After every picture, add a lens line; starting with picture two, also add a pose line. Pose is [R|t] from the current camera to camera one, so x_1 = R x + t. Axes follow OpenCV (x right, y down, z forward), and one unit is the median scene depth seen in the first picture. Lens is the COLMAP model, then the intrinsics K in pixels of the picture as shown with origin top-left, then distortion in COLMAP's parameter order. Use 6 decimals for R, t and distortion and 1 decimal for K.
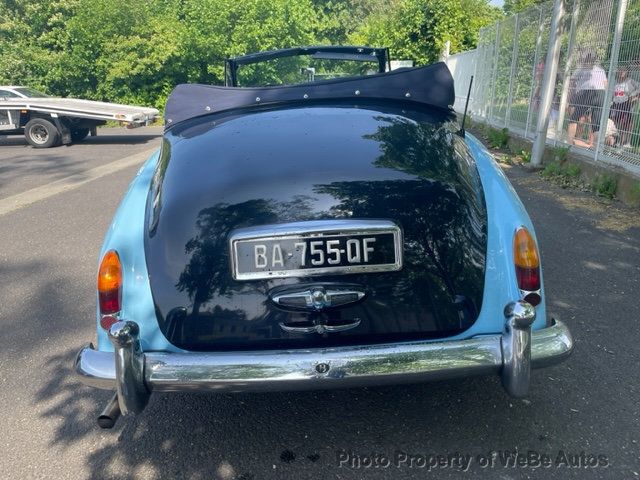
lens RADIAL K [[487.0, 0, 314.6], [0, 487.0, 240.6], [0, 0, 1]] dist [0.066237, -0.092899]
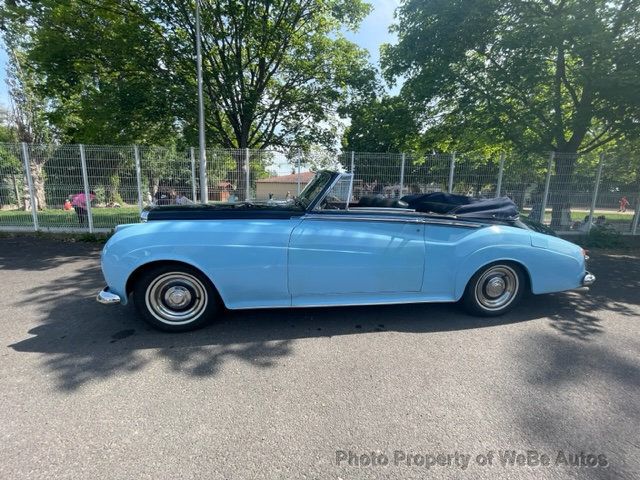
lens RADIAL K [[257.7, 0, 319.5], [0, 257.7, 242.3], [0, 0, 1]] dist [-0.002690, -0.000848]
pose [[-0.128406, -0.150656, 0.980212, -0.192330], [0.288150, 0.940085, 0.182235, -0.084821], [-0.948937, 0.305848, -0.077301, 0.283789]]
